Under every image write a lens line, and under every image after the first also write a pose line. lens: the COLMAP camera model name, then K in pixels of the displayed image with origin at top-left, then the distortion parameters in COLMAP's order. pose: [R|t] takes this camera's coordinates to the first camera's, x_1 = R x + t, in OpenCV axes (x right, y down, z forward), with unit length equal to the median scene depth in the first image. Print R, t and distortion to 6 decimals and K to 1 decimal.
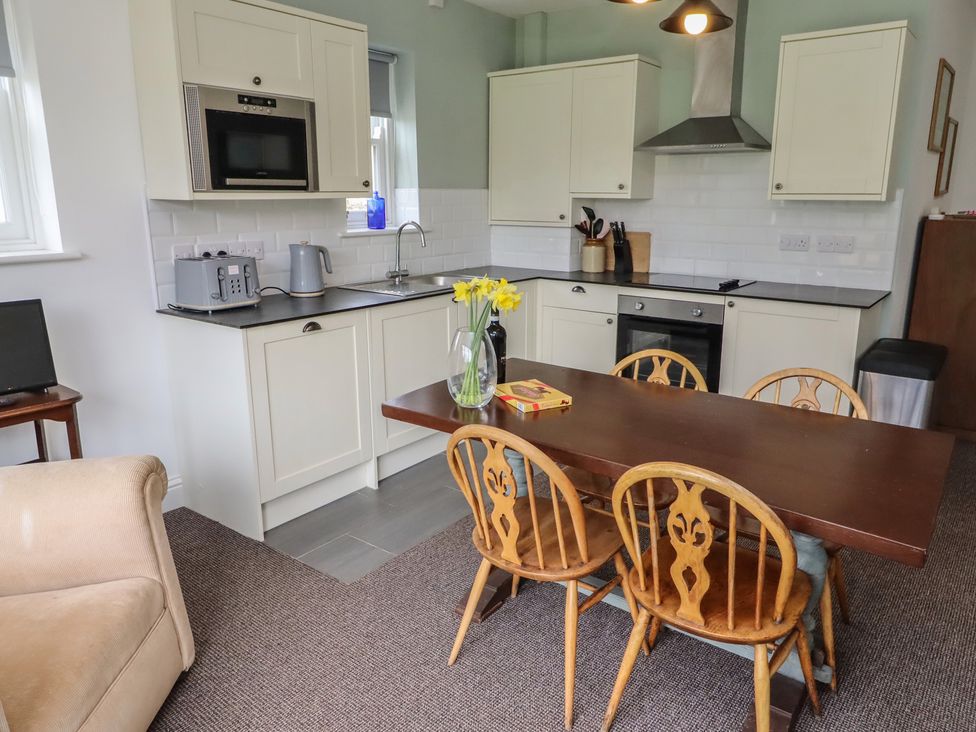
lens RADIAL K [[695.5, 0, 487.8], [0, 695.5, 356.2], [0, 0, 1]] dist [-0.020013, 0.000176]
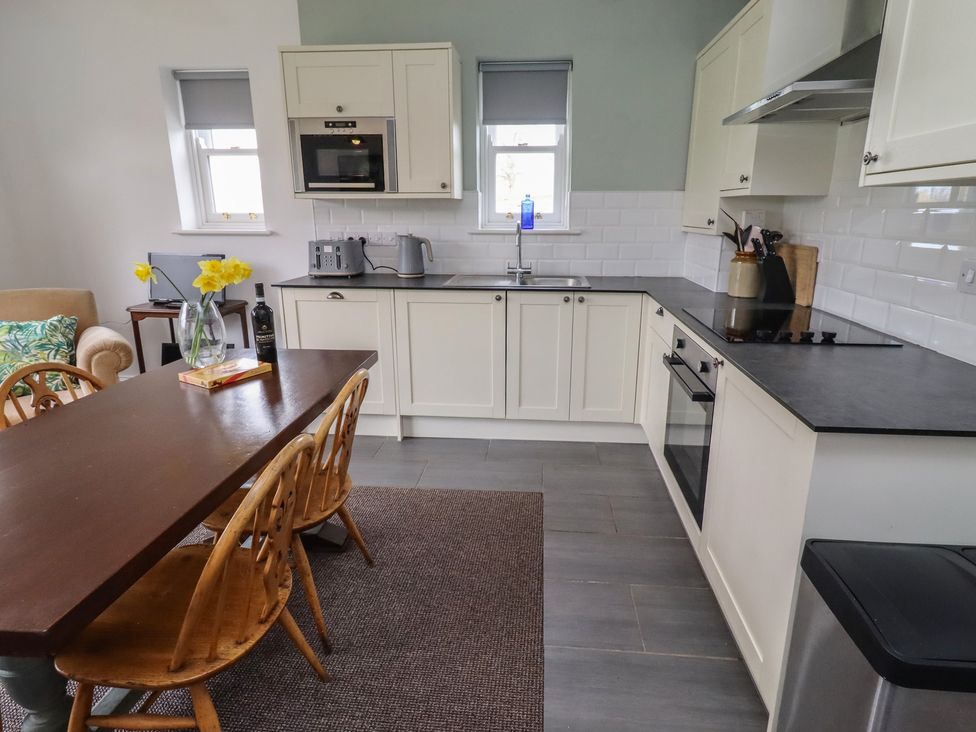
lens RADIAL K [[541.5, 0, 497.2], [0, 541.5, 348.1], [0, 0, 1]] dist [-0.000079, -0.001906]
pose [[0.530572, 0.206423, -0.822121, 0.595408], [-0.195712, 0.973520, 0.118130, -0.097739], [0.824736, 0.098223, 0.556922, 0.536203]]
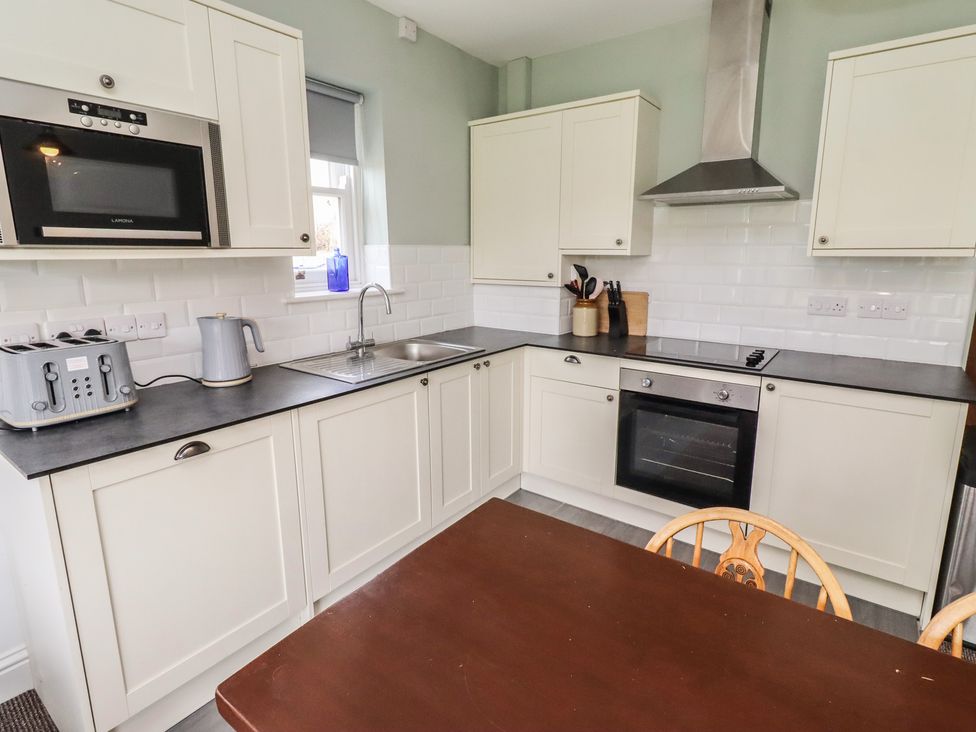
lens RADIAL K [[509.1, 0, 489.0], [0, 509.1, 349.3], [0, 0, 1]] dist [-0.005831, 0.001128]
pose [[0.999865, -0.005450, 0.015487, 0.018088], [0.006038, 0.999254, -0.038139, -0.091035], [-0.015268, 0.038227, 0.999152, 0.390509]]
